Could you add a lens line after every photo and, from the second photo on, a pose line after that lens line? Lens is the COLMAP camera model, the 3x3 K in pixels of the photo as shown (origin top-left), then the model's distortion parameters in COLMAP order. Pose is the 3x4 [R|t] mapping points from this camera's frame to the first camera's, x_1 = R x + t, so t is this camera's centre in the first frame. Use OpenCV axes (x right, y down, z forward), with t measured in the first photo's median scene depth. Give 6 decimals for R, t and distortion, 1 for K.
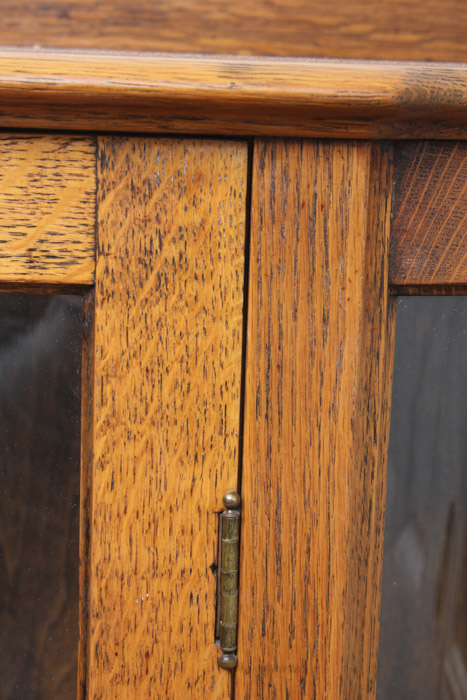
lens RADIAL K [[1639.6, 0, 266.5], [0, 1639.6, 344.0], [0, 0, 1]] dist [0.087020, 0.000000]
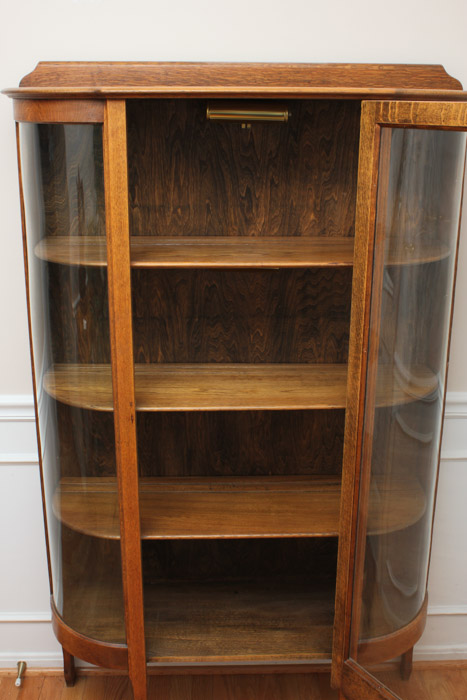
lens RADIAL K [[774.5, 0, 238.2], [0, 774.5, 349.8], [0, 0, 1]] dist [-0.077453, 0.000000]
pose [[0.999597, -0.027007, -0.008779, -0.532820], [0.027965, 0.989893, 0.139031, 0.408448], [0.004935, -0.139221, 0.990249, -2.117222]]
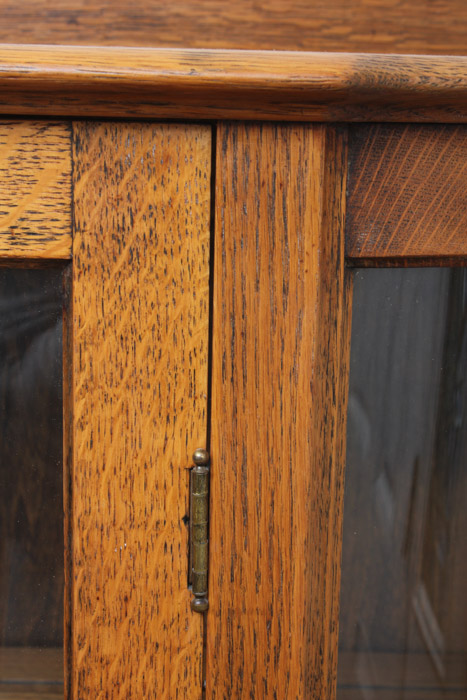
lens RADIAL K [[1429.2, 0, 265.2], [0, 1429.2, 343.9], [0, 0, 1]] dist [0.042919, 0.000000]
pose [[0.999757, -0.005617, -0.021304, 0.042045], [0.005932, 0.999874, 0.014755, 0.006499], [0.021218, -0.014877, 0.999664, 0.057313]]
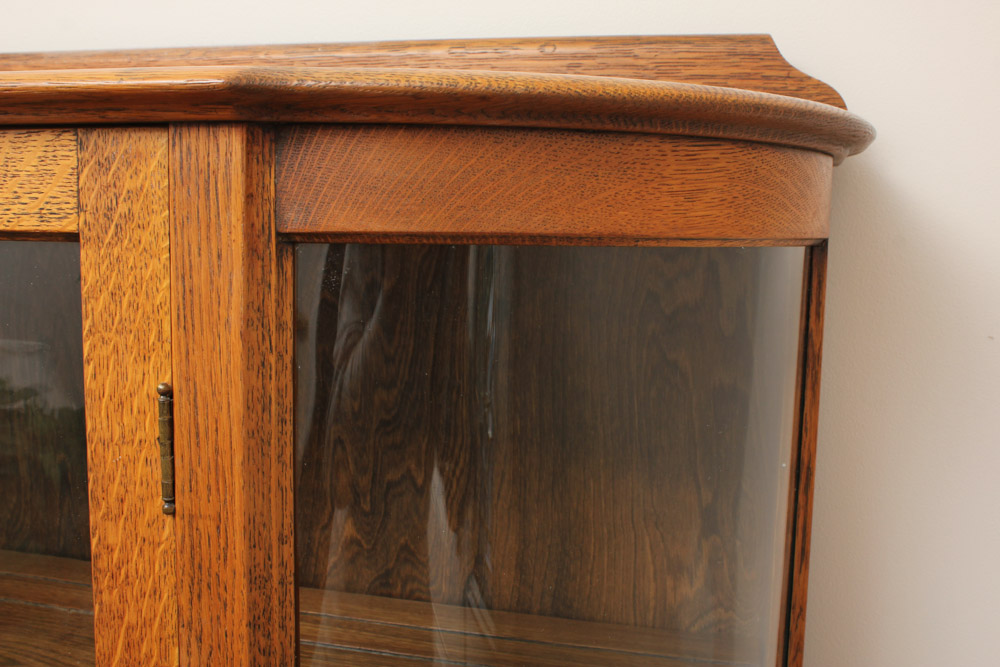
lens RADIAL K [[1106.4, 0, 500.0], [0, 1106.4, 330.8], [0, 0, 1]] dist [-0.077453, 0.000000]
pose [[0.956643, 0.015782, -0.290837, 0.517581], [-0.035538, 0.997395, -0.062770, 0.094613], [0.289088, 0.070384, 0.954711, 0.200381]]
